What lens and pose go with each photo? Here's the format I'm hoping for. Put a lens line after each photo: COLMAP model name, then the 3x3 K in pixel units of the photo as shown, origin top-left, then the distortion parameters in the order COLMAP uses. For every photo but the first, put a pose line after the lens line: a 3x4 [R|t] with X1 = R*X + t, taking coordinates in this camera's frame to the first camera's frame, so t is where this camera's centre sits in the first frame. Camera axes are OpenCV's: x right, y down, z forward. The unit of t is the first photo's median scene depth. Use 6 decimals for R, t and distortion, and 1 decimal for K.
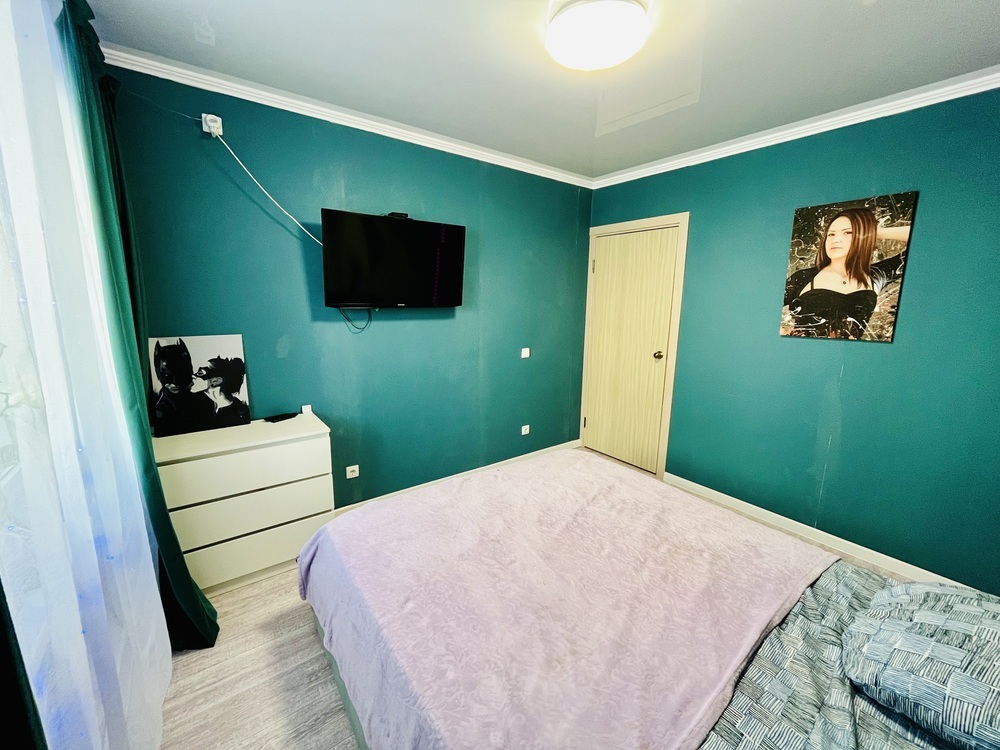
lens RADIAL K [[406.9, 0, 499.0], [0, 406.9, 369.8], [0, 0, 1]] dist [-0.001141, -0.000457]
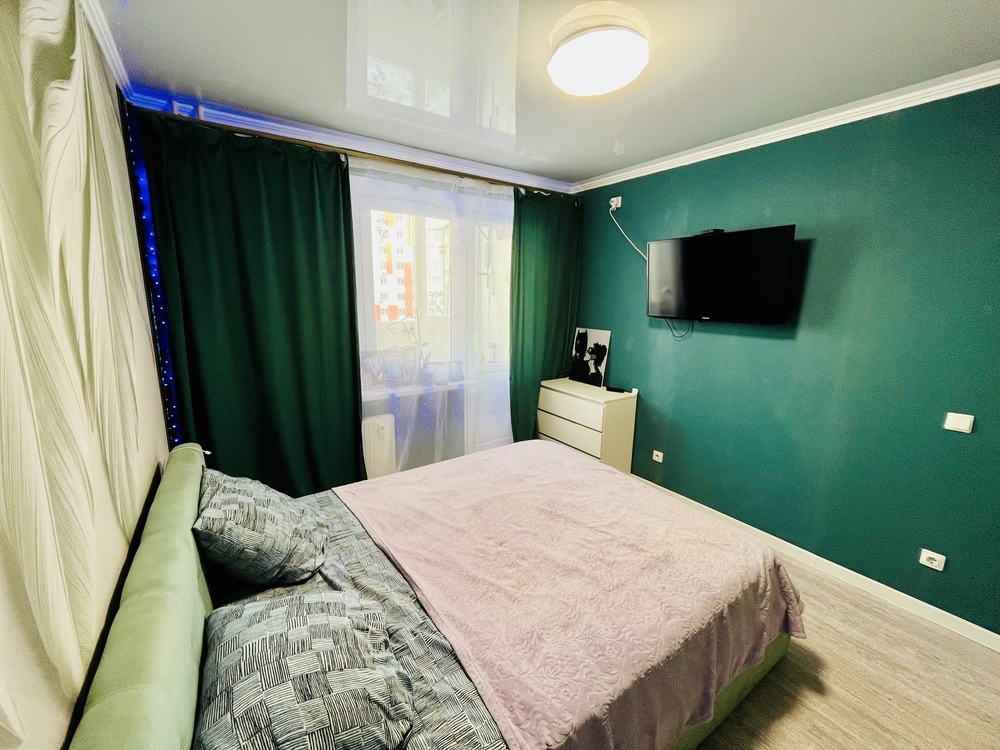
lens RADIAL K [[406.9, 0, 499.9], [0, 406.9, 371.8], [0, 0, 1]] dist [-0.001141, -0.000457]
pose [[-0.046938, 0.171741, -0.984023, 0.982165], [-0.194687, 0.964645, 0.177645, -0.134270], [0.979742, 0.199915, -0.011842, 0.647308]]
